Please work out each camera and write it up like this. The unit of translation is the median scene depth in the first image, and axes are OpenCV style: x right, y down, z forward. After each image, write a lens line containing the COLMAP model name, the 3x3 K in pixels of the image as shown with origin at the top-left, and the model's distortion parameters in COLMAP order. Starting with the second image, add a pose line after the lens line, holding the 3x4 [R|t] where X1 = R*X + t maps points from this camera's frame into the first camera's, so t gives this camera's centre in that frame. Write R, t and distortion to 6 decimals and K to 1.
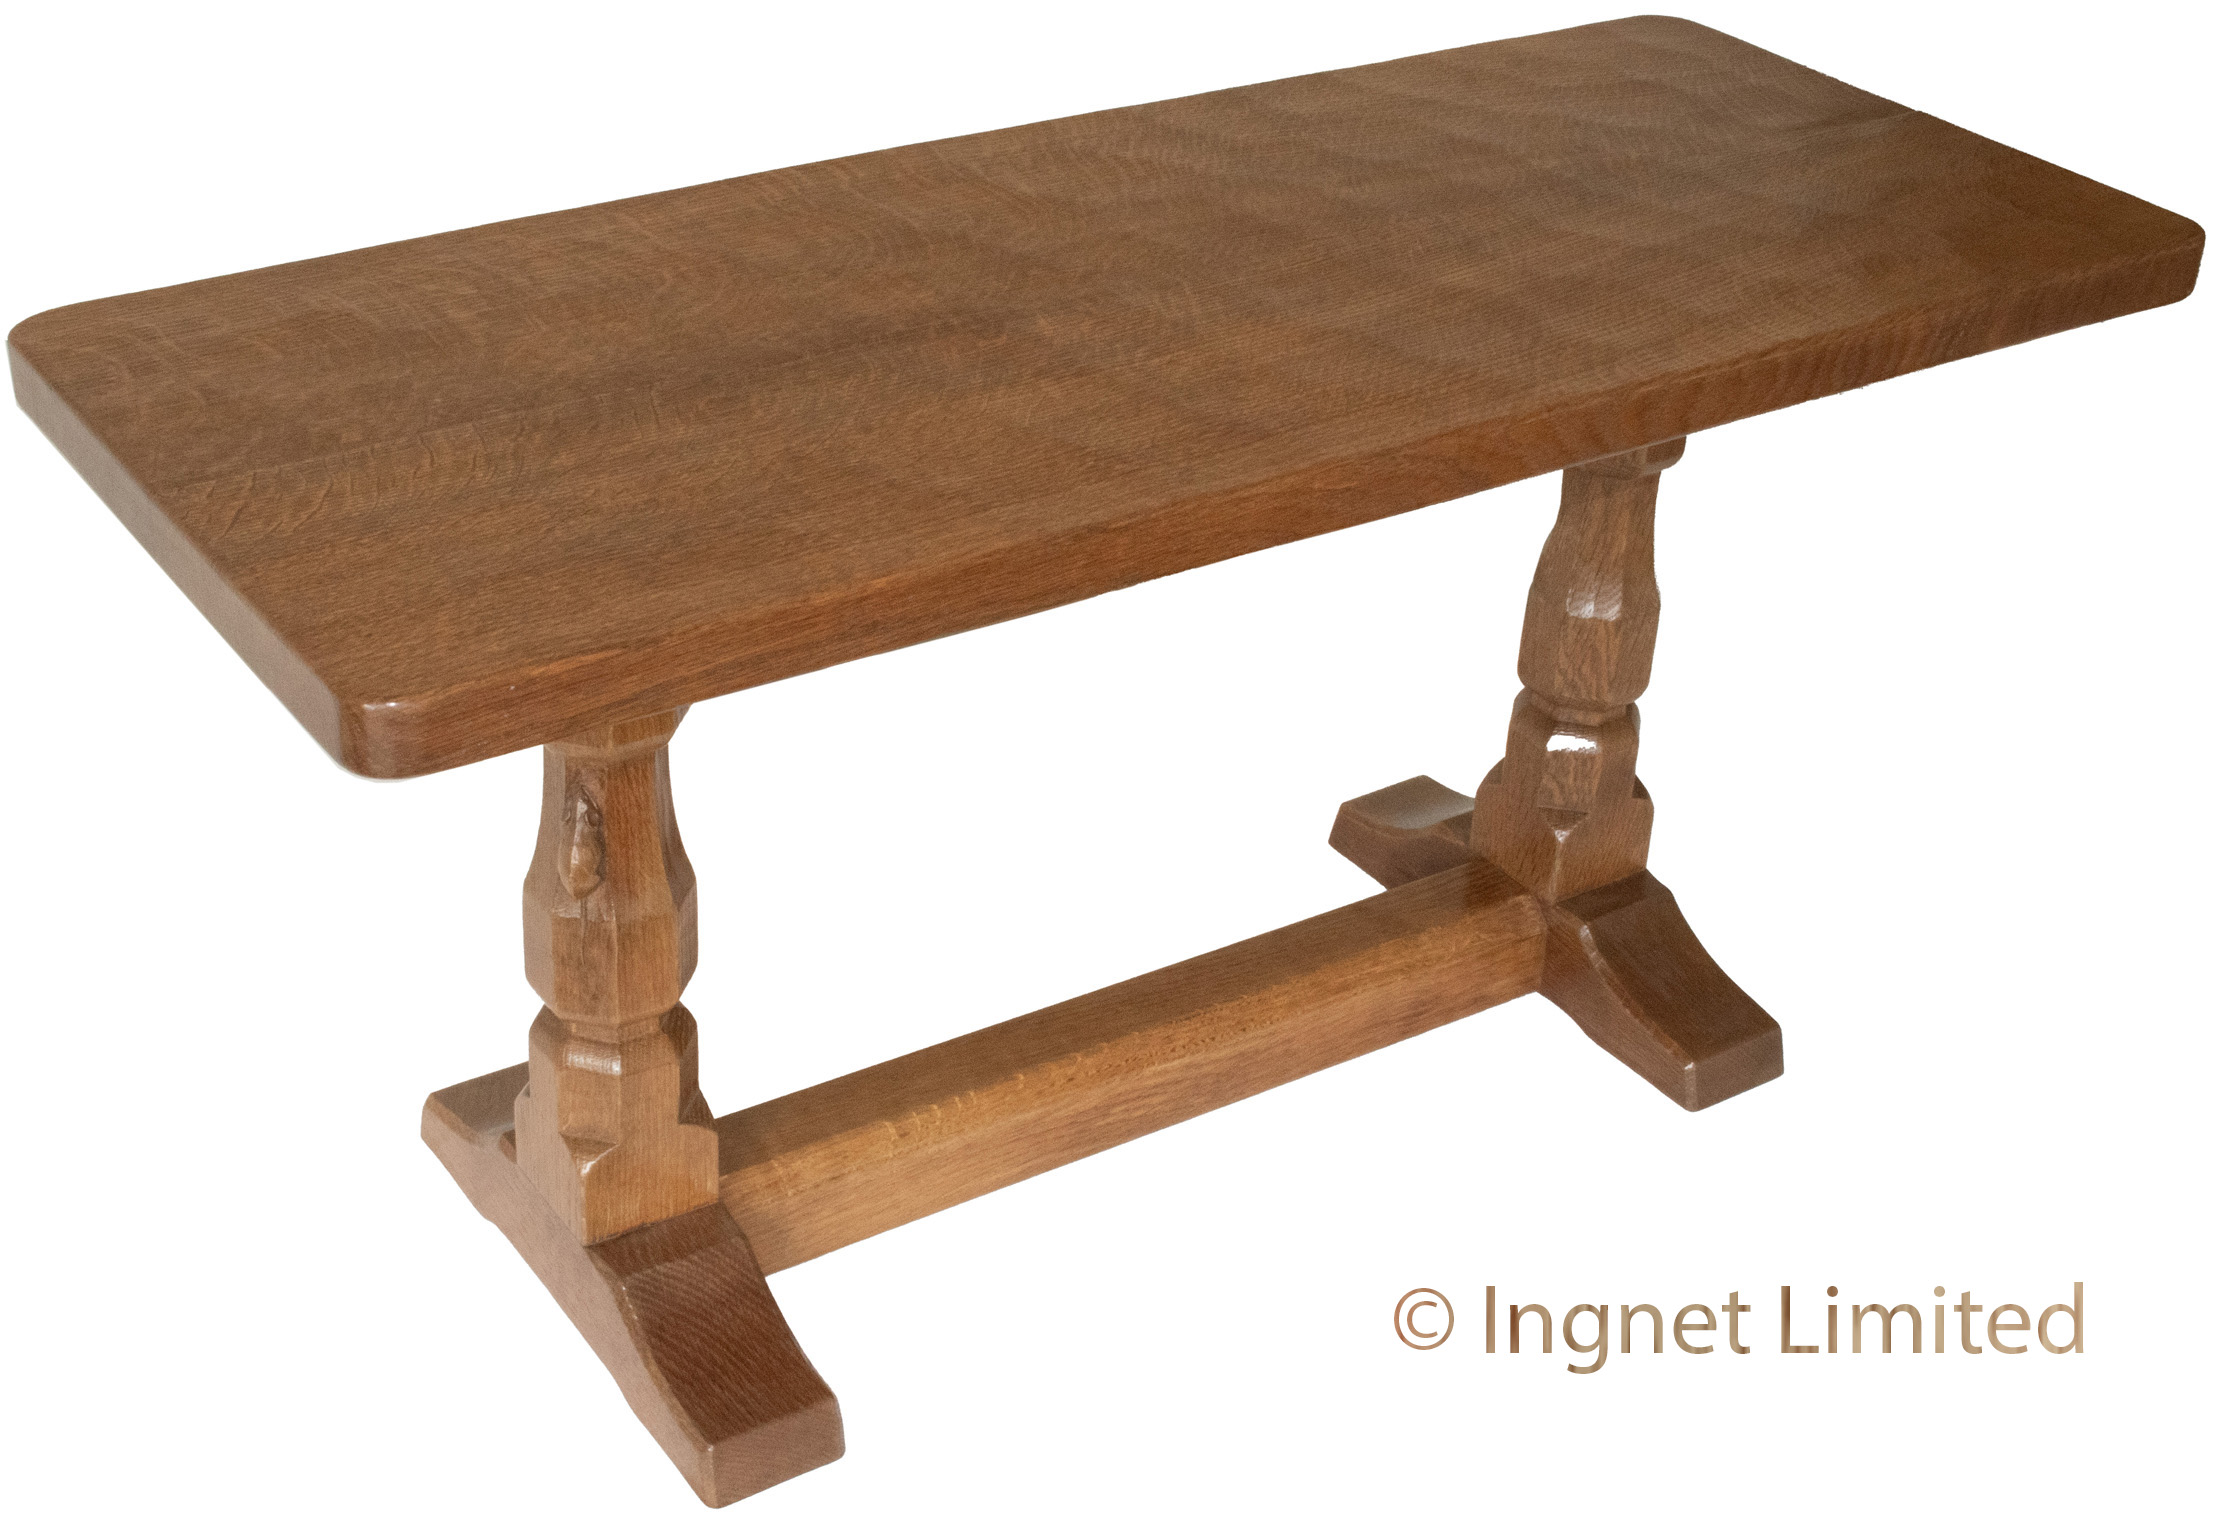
lens RADIAL K [[3158.9, 0, 943.0], [0, 3158.9, 784.8], [0, 0, 1]] dist [-0.023133, -0.067271]
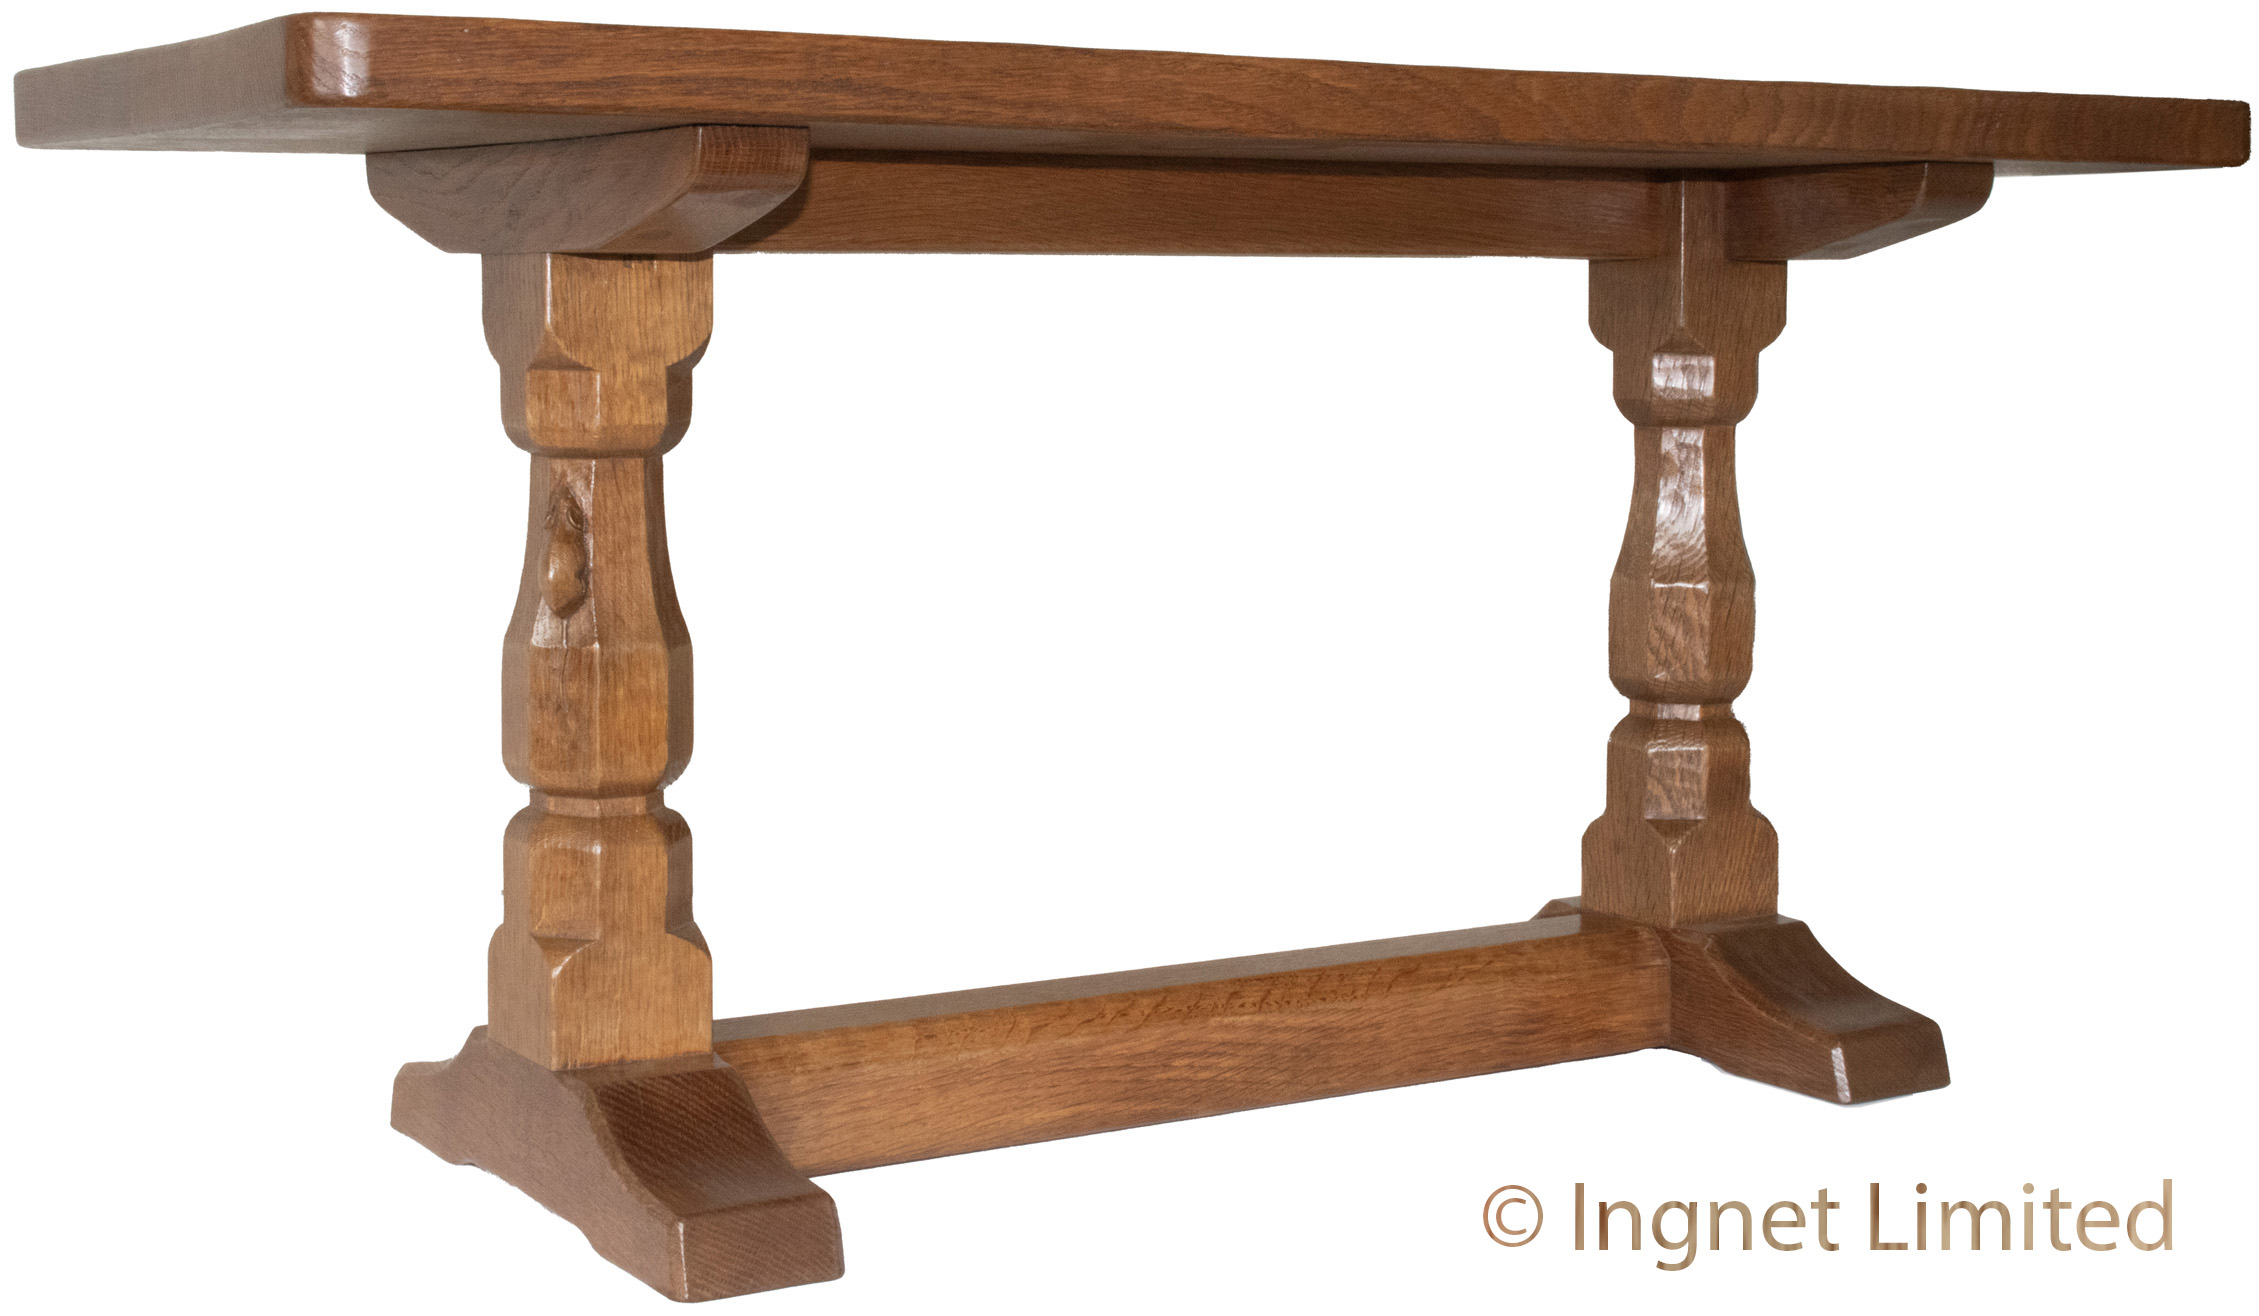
lens RADIAL K [[3458.4, 0, 1080.3], [0, 3458.4, 615.9], [0, 0, 1]] dist [-0.010232, 0.030601]
pose [[0.999625, -0.021620, -0.016810, 0.048184], [0.012334, 0.903457, -0.428501, 0.418088], [0.024451, 0.428133, 0.903385, 0.078015]]
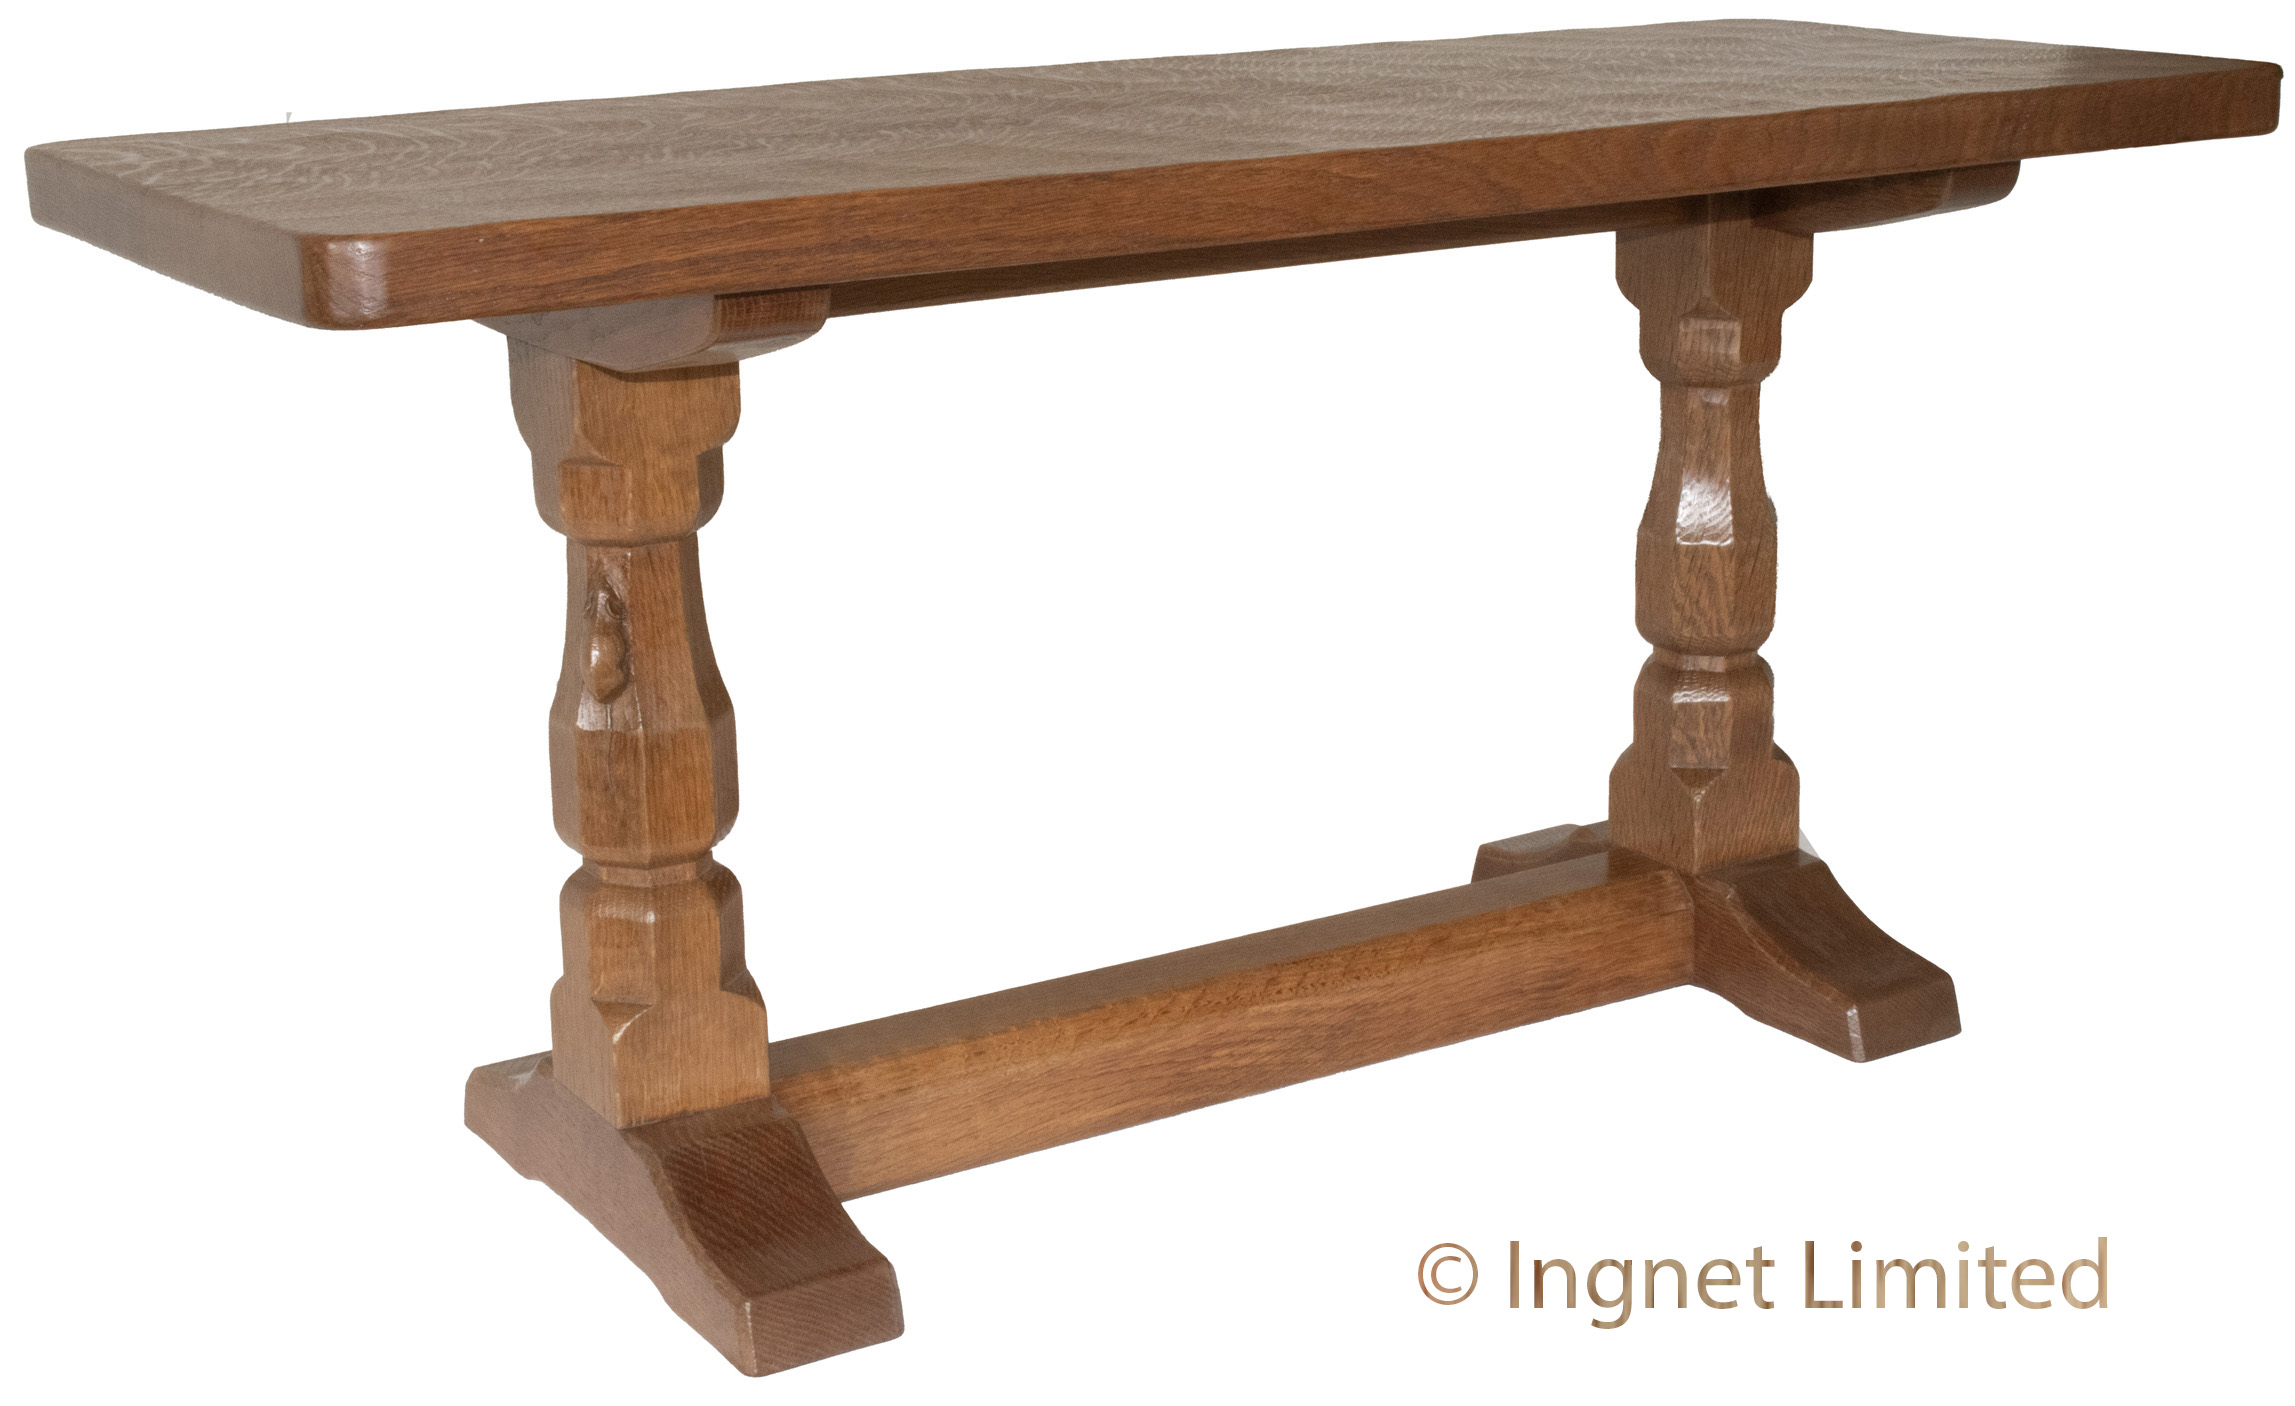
lens RADIAL K [[3444.6, 0, 1147.5], [0, 3444.6, 703.0], [0, 0, 1]] dist [-0.007063, -0.008417]
pose [[0.998981, -0.041725, -0.017182, 0.057732], [0.035705, 0.963735, -0.264460, 0.278431], [0.027593, 0.263577, 0.964244, 0.009717]]
